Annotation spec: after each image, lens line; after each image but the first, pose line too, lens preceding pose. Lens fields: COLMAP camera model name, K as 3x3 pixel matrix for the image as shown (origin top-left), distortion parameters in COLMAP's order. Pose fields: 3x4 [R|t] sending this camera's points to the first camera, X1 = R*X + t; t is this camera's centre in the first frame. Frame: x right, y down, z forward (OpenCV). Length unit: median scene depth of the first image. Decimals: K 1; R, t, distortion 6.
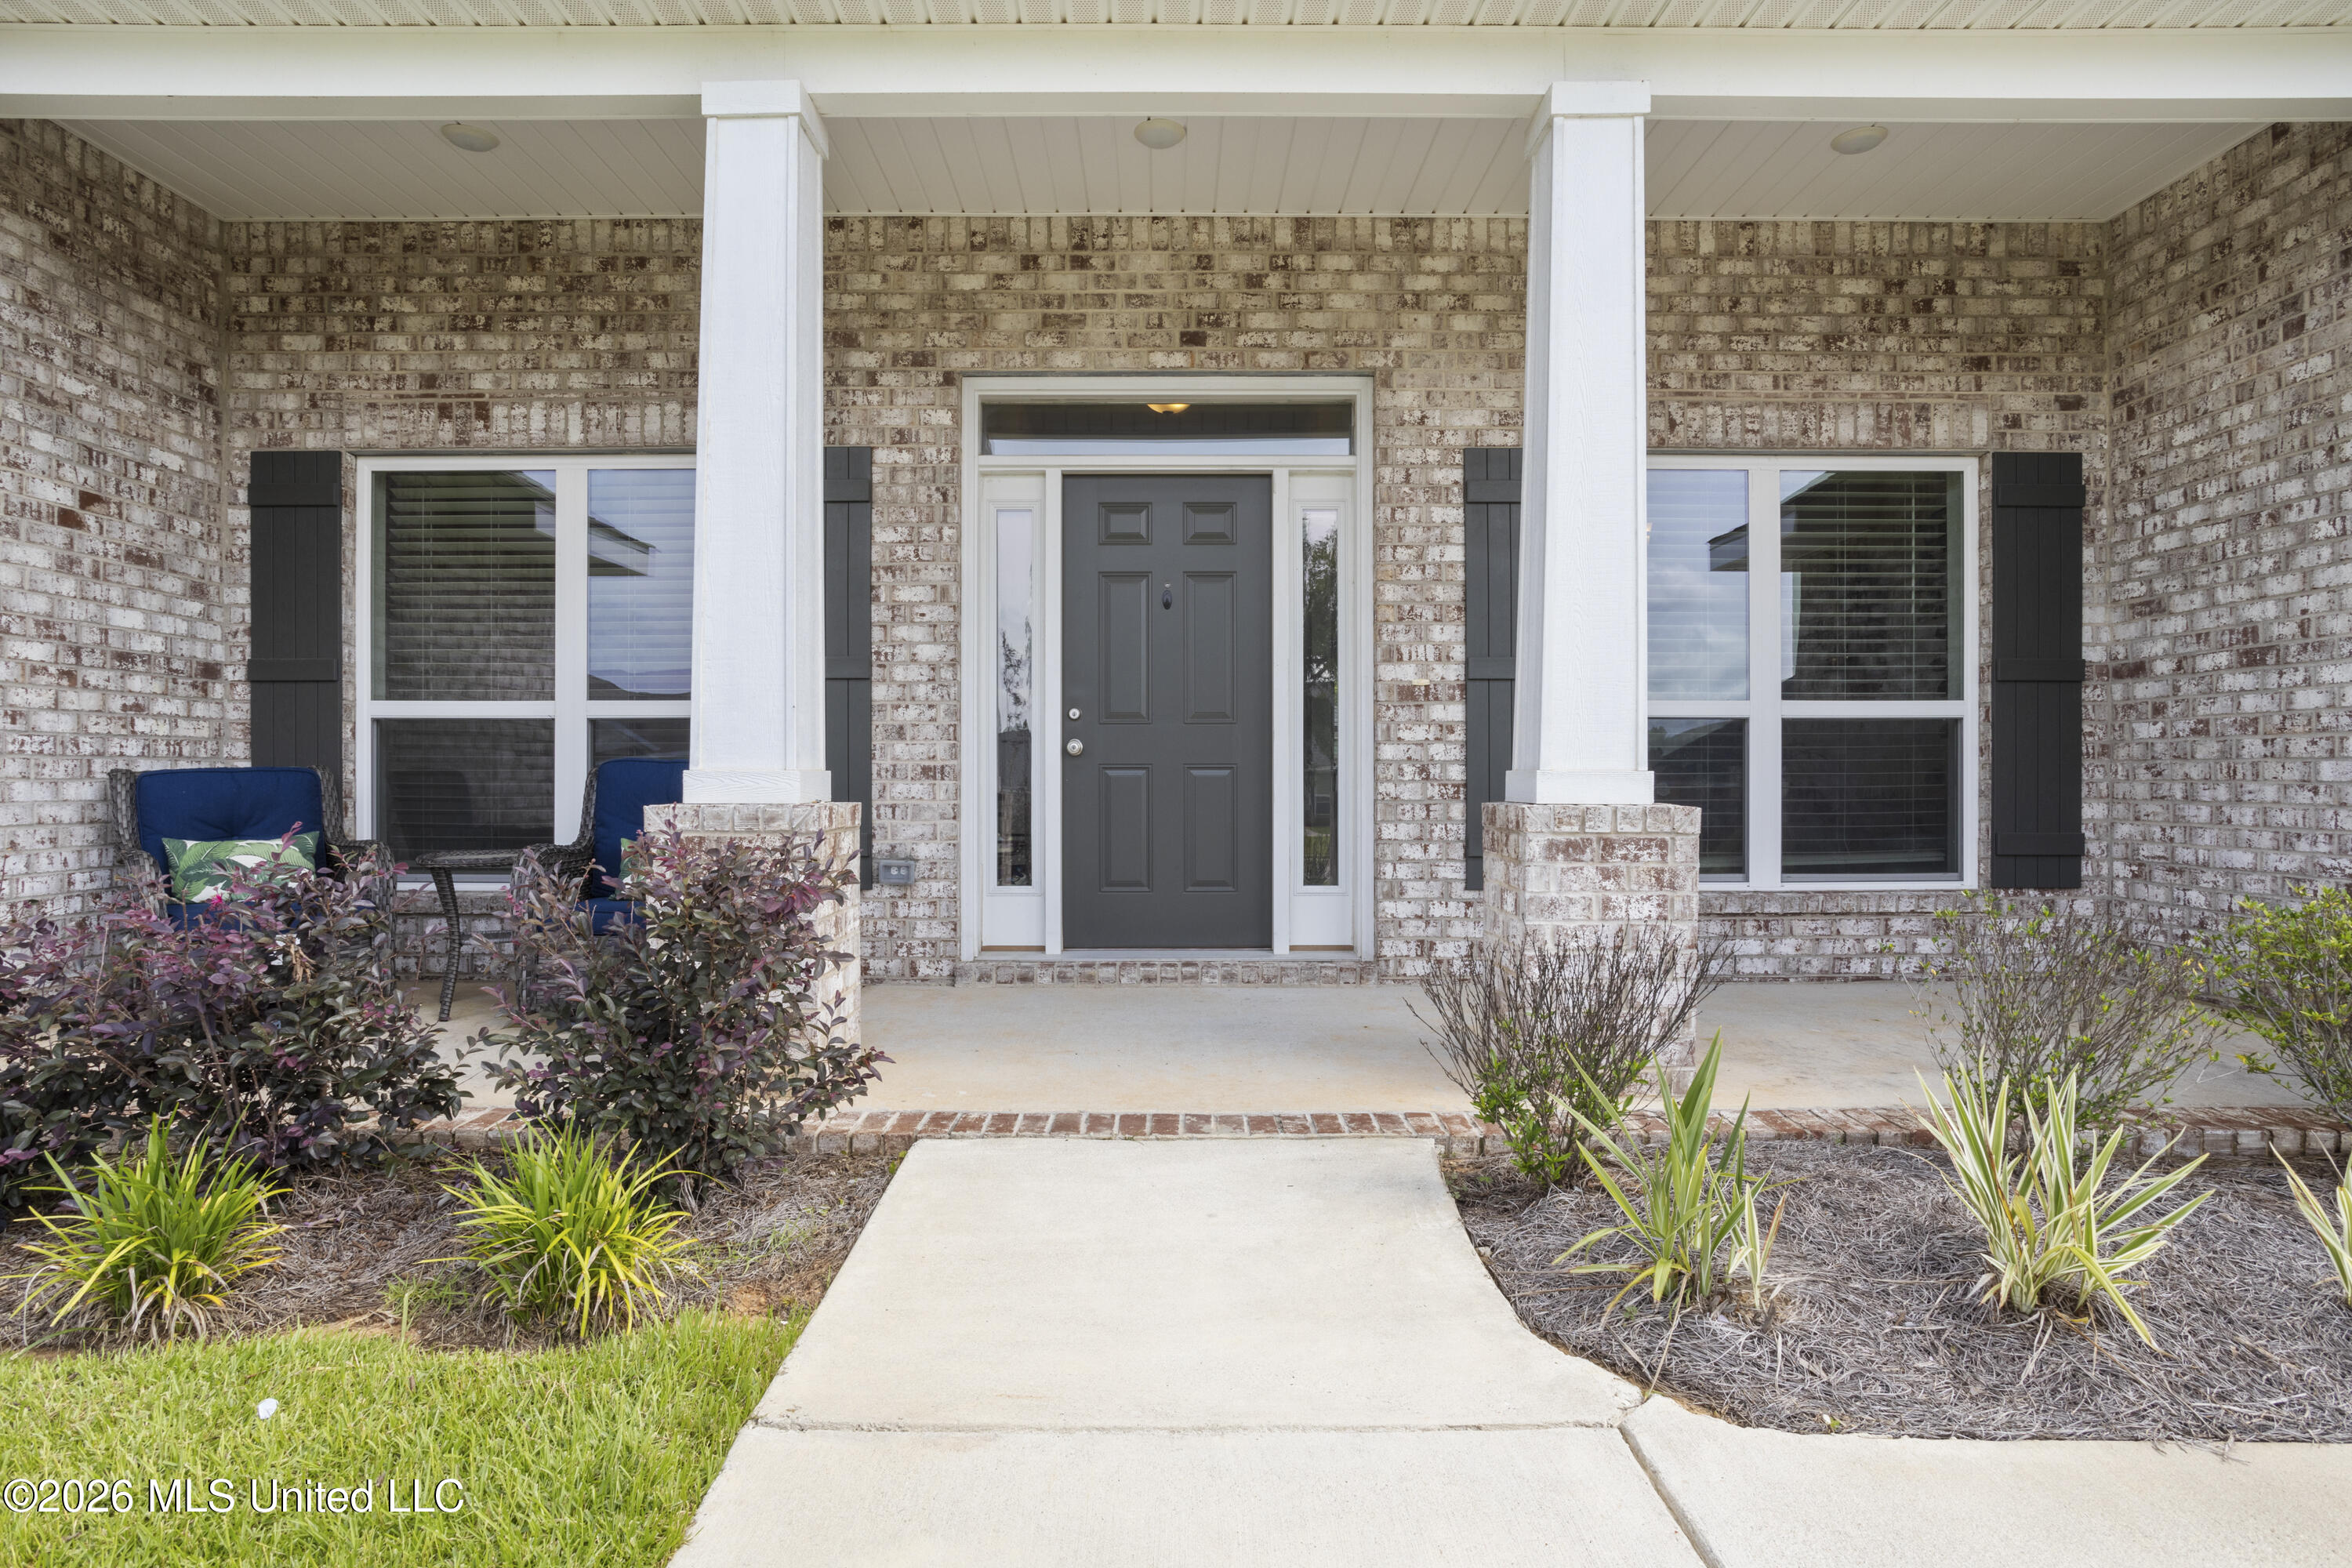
lens RADIAL K [[1265.3, 0, 1170.8], [0, 1265.3, 790.1], [0, 0, 1]] dist [-0.013630, 0.001478]
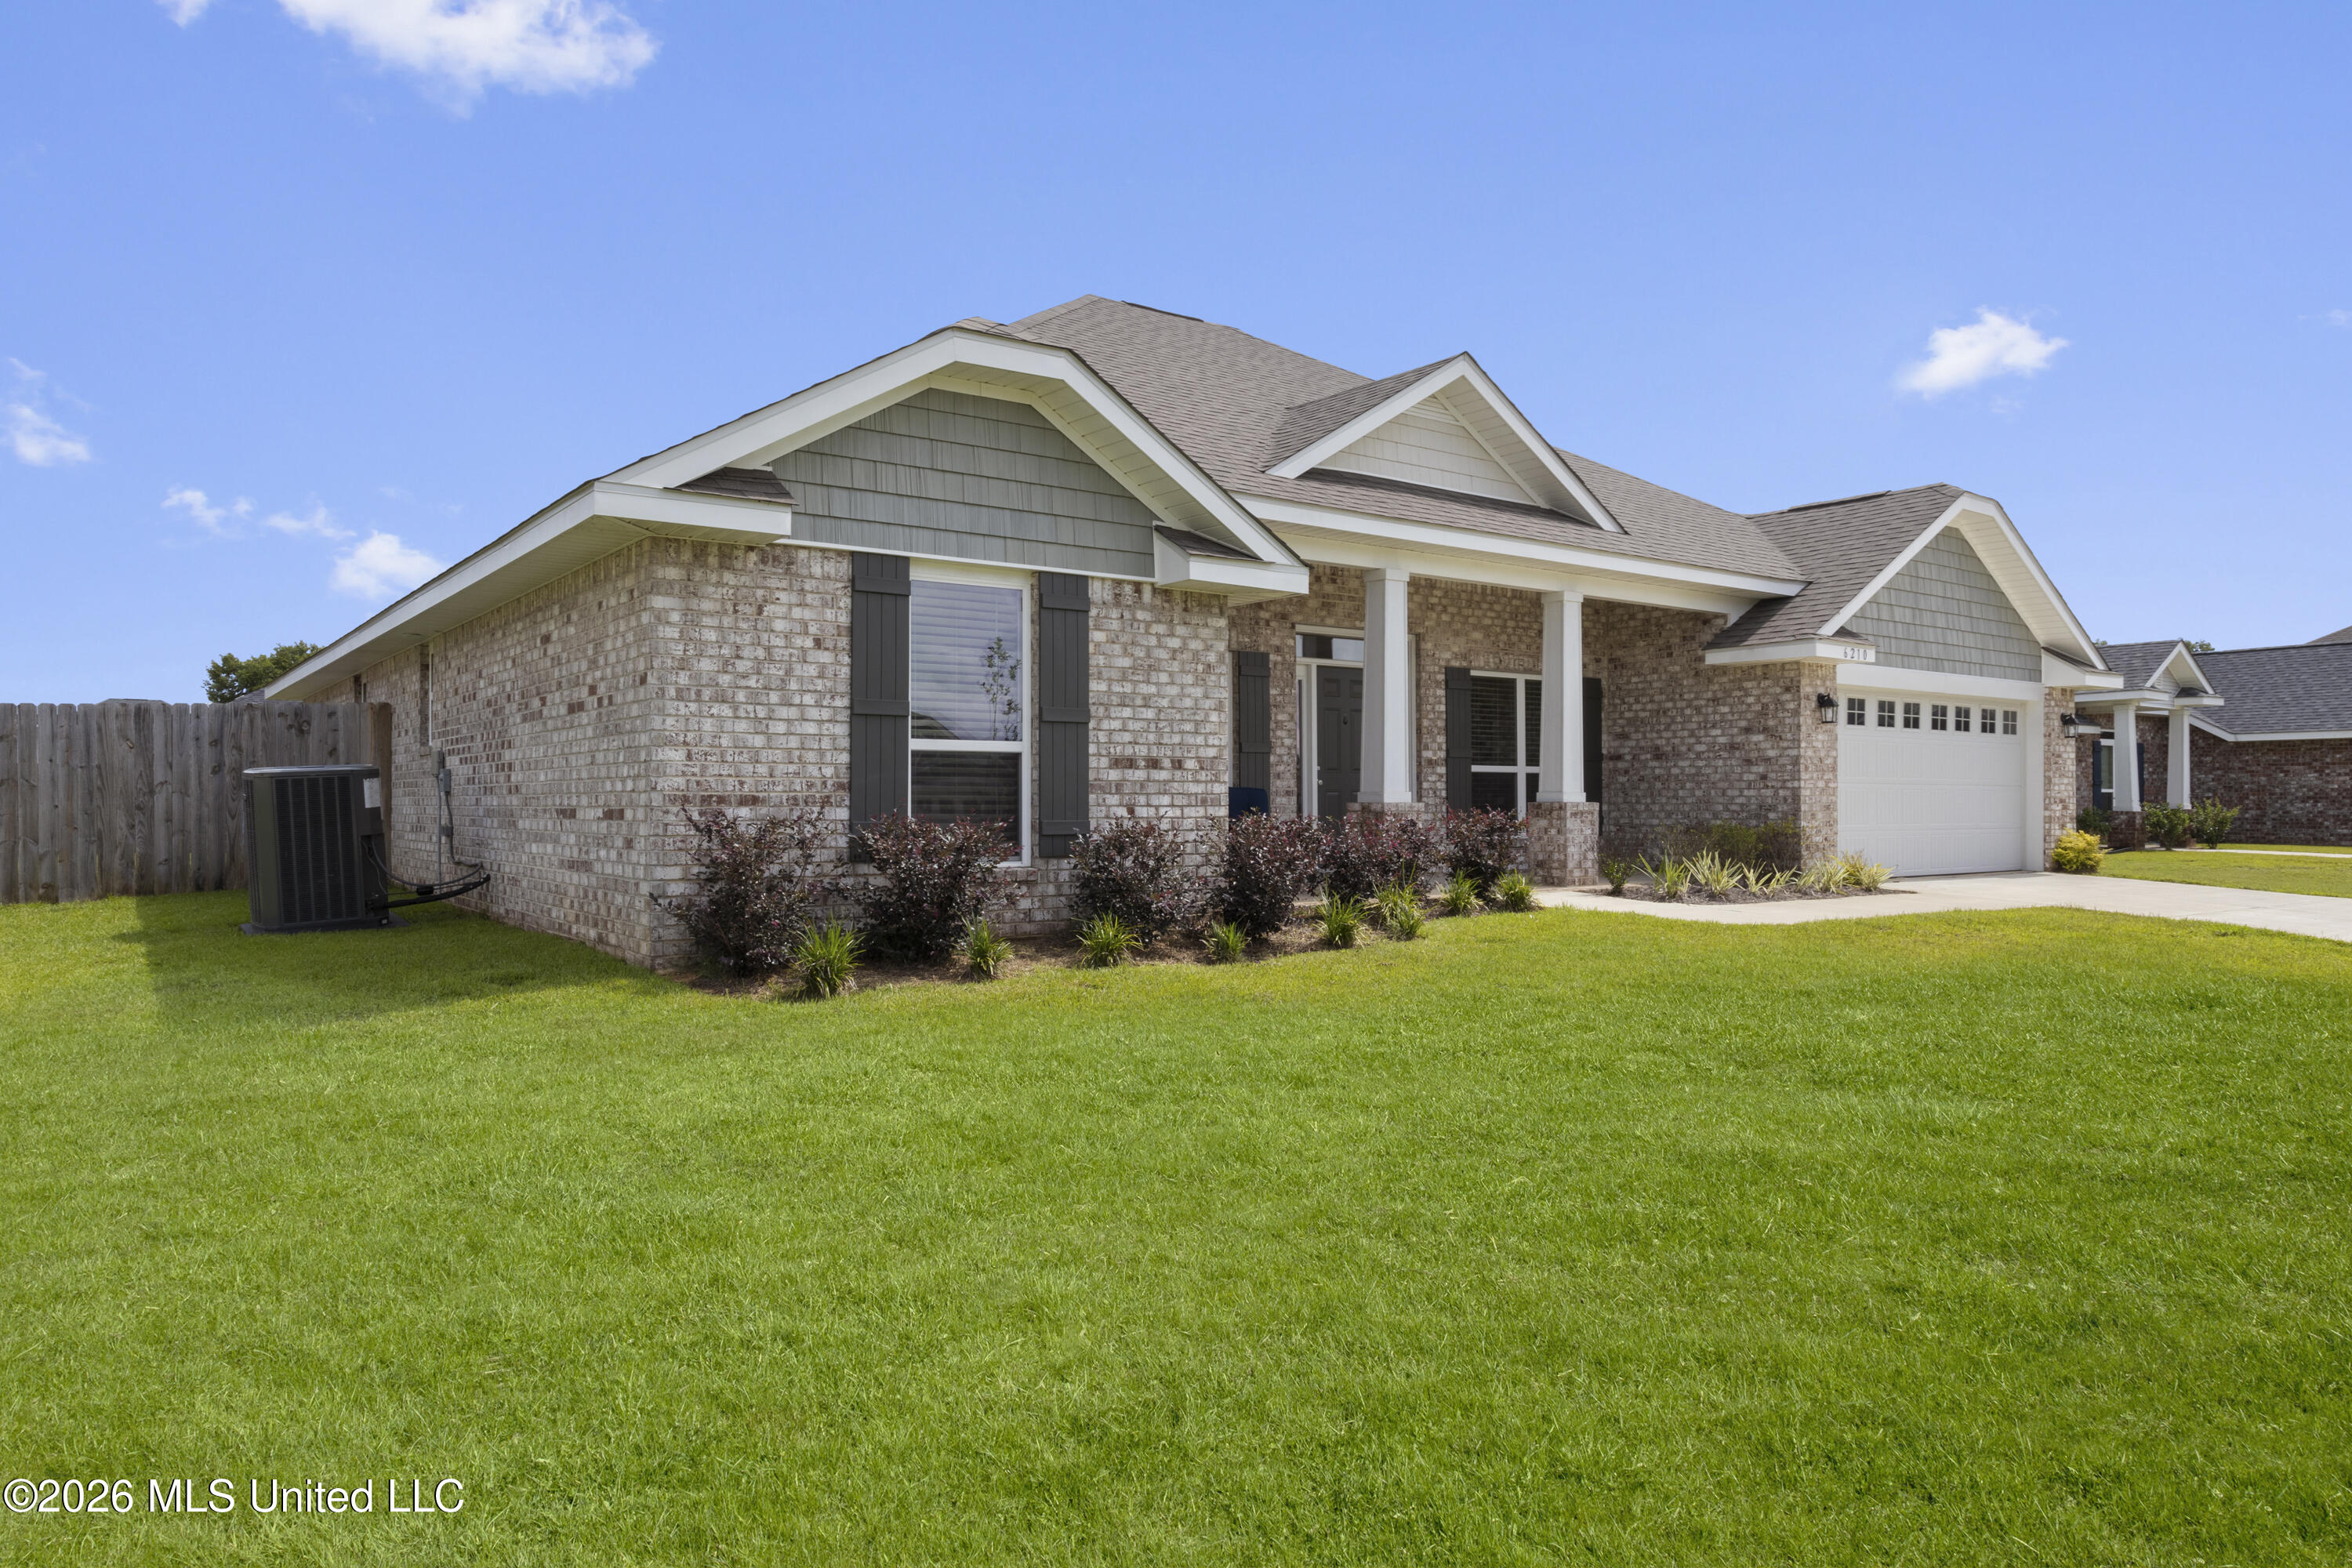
lens RADIAL K [[1607.5, 0, 1179.6], [0, 1607.5, 786.0], [0, 0, 1]] dist [-0.000048, -0.002217]
pose [[0.790962, 0.003160, 0.611857, -2.196532], [0.006764, 0.999880, -0.013908, 0.012584], [-0.611828, 0.015139, 0.790846, -1.245633]]
